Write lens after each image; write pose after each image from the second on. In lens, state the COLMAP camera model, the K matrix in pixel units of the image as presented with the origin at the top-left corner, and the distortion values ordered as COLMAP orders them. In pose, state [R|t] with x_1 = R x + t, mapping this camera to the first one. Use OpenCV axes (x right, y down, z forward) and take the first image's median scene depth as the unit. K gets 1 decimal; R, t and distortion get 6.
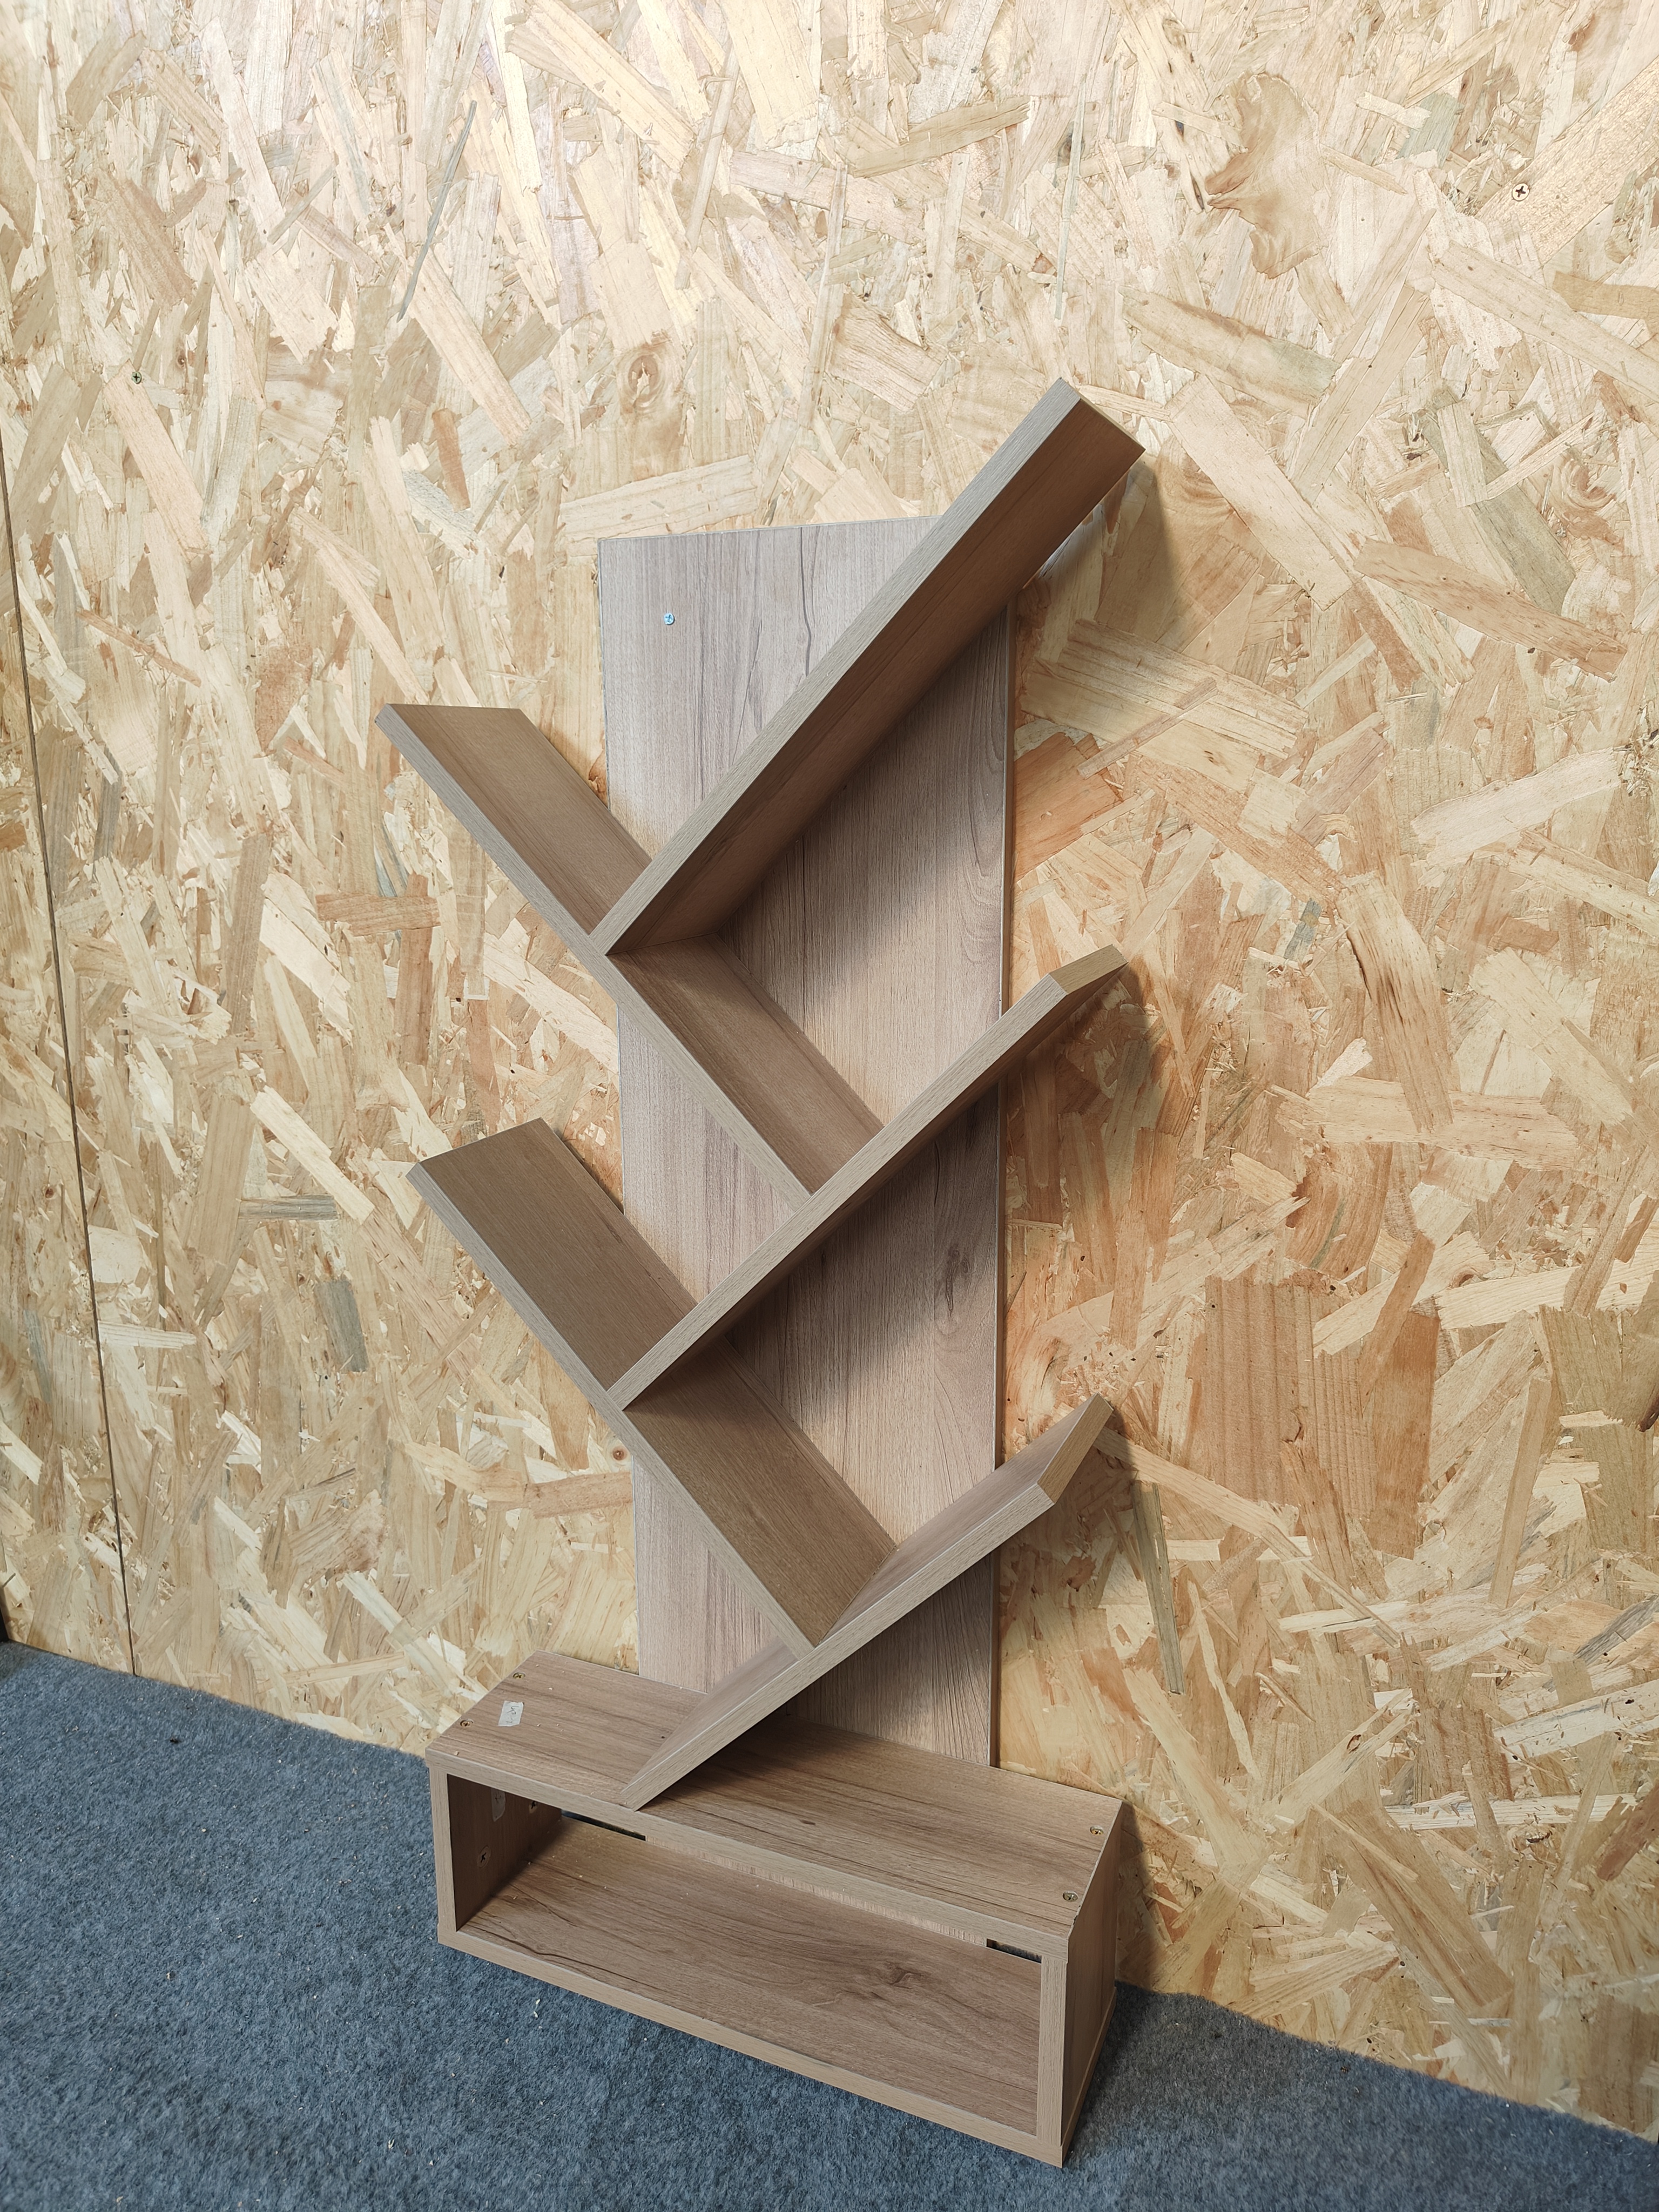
lens RADIAL K [[1585.5, 0, 829.5], [0, 1585.5, 1106.0], [0, 0, 1]] dist [0.000458, 0.001427]
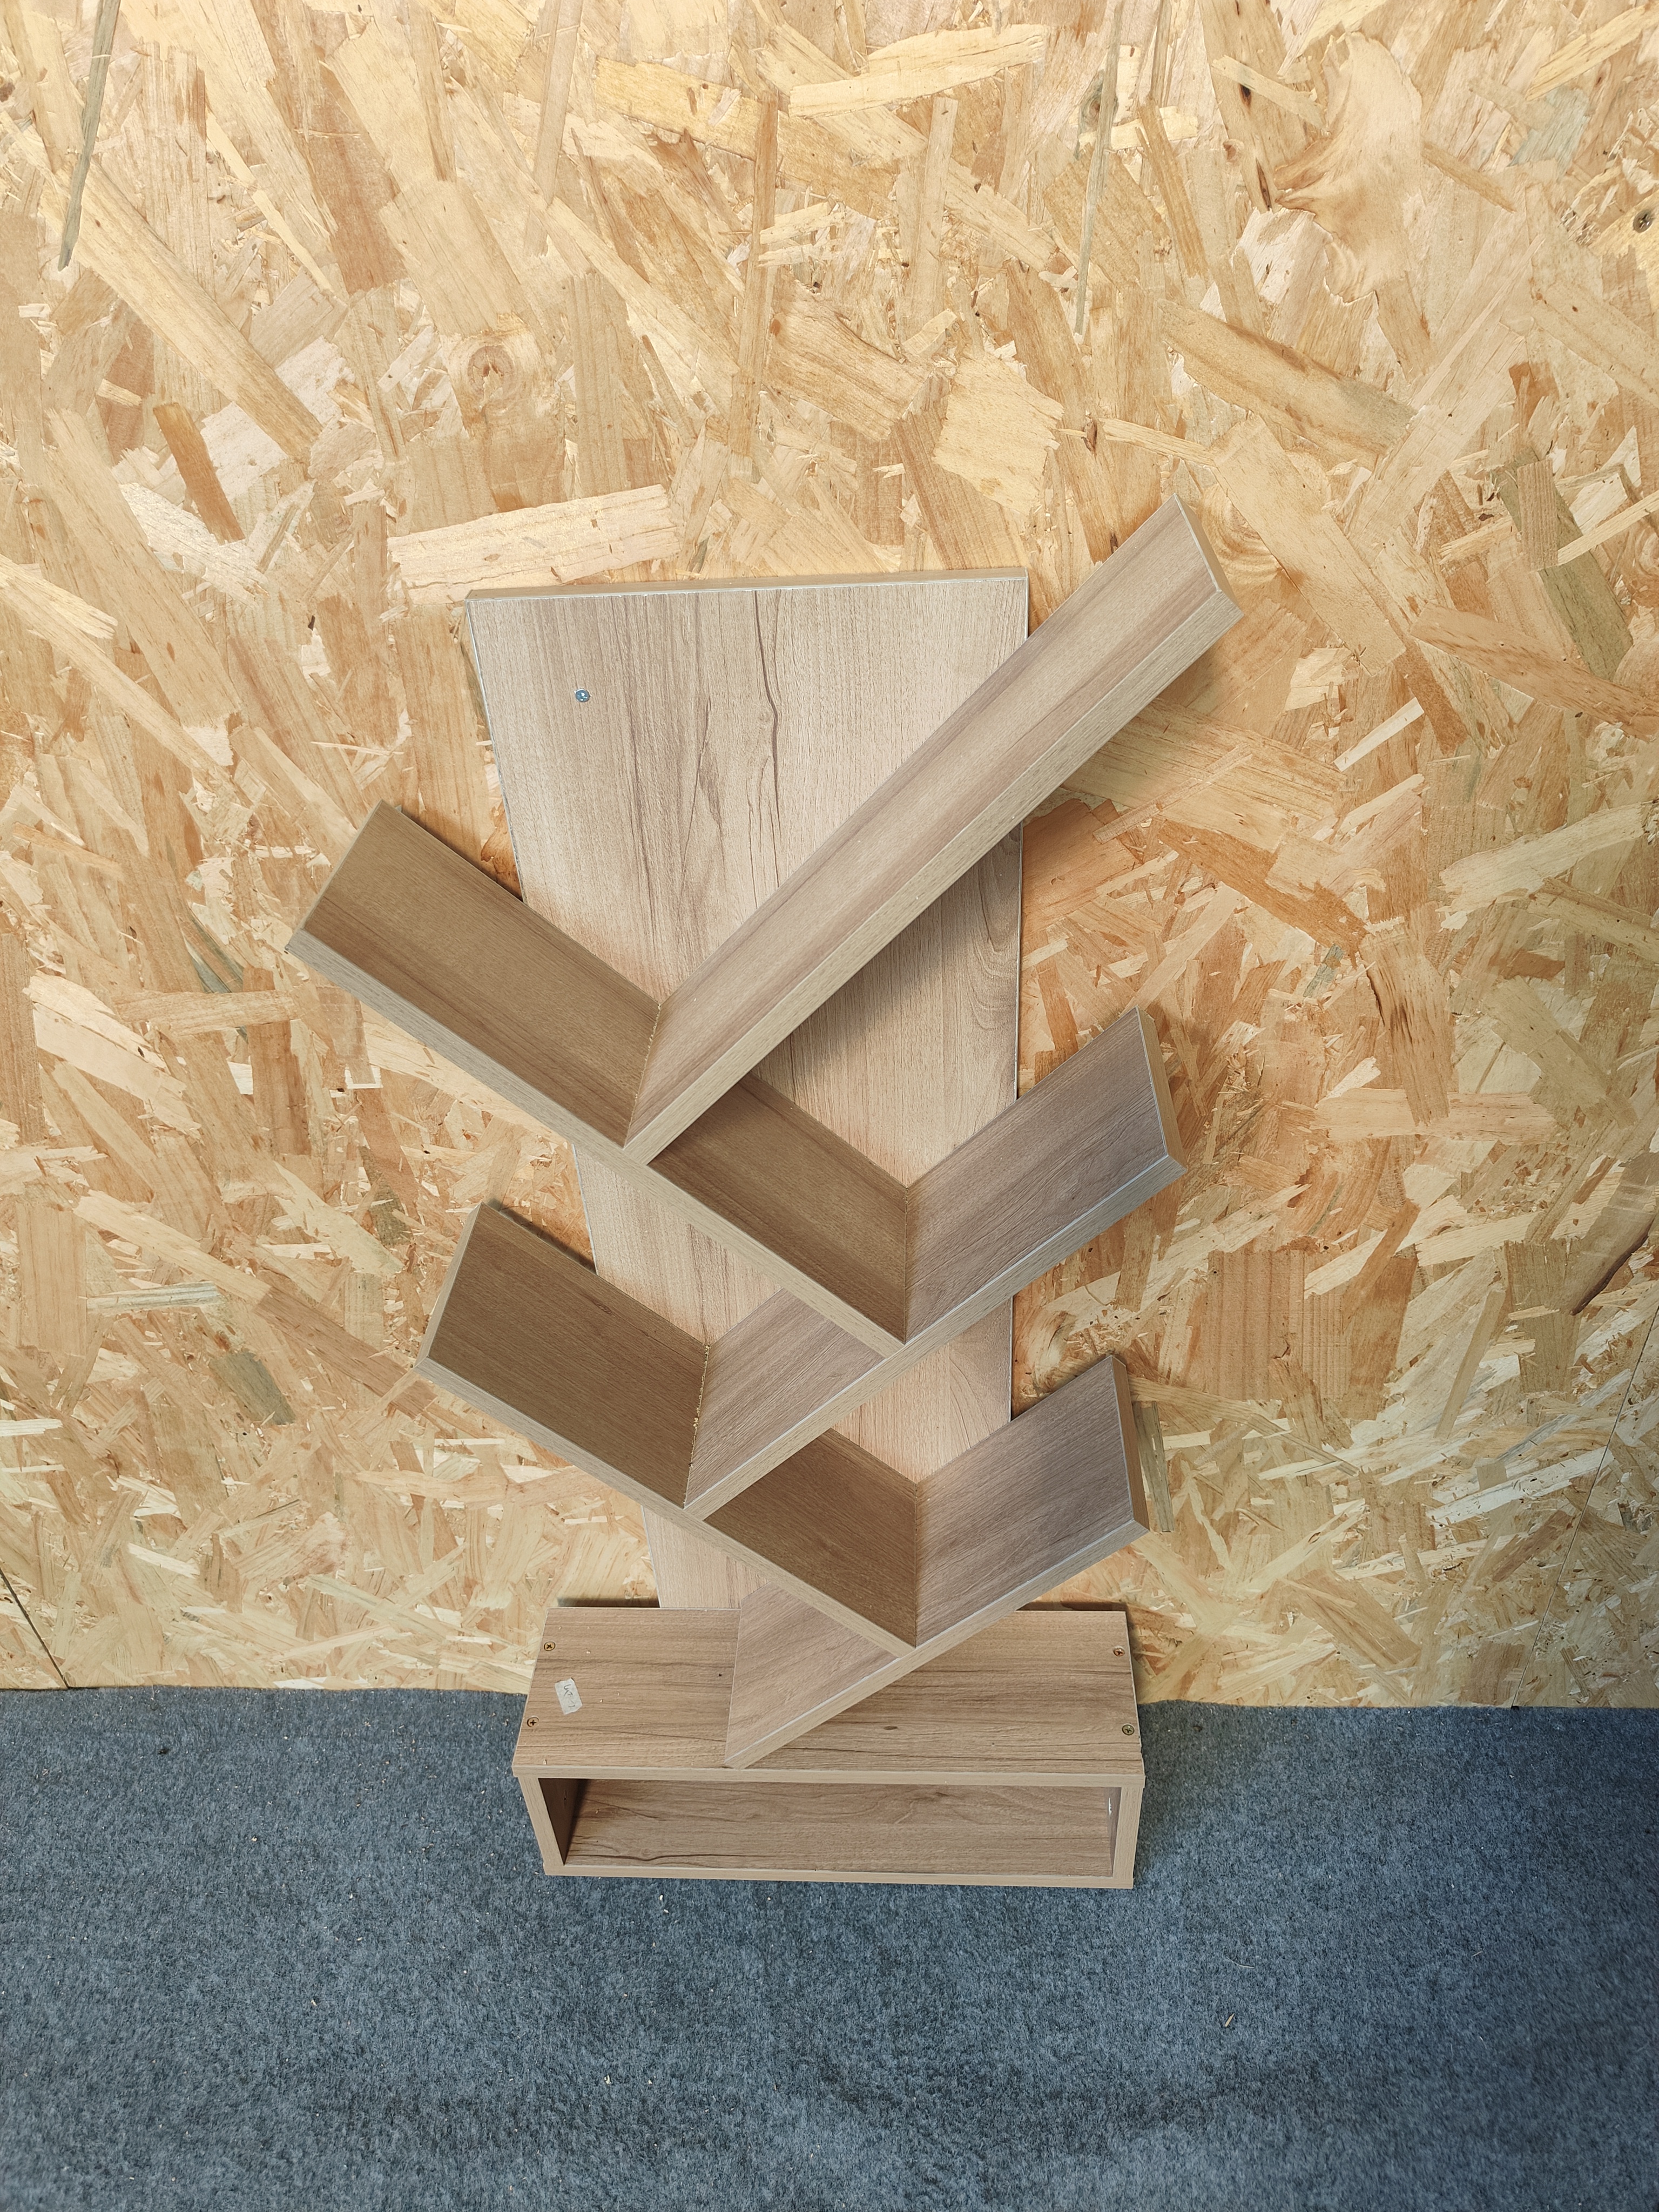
lens RADIAL K [[1566.4, 0, 834.8], [0, 1566.4, 1100.6], [0, 0, 1]] dist [-0.002603, 0.002856]
pose [[0.931637, -0.248065, 0.265549, -0.249993], [0.121795, 0.901643, 0.414978, -0.448249], [-0.342372, -0.354266, 0.870217, 0.203327]]
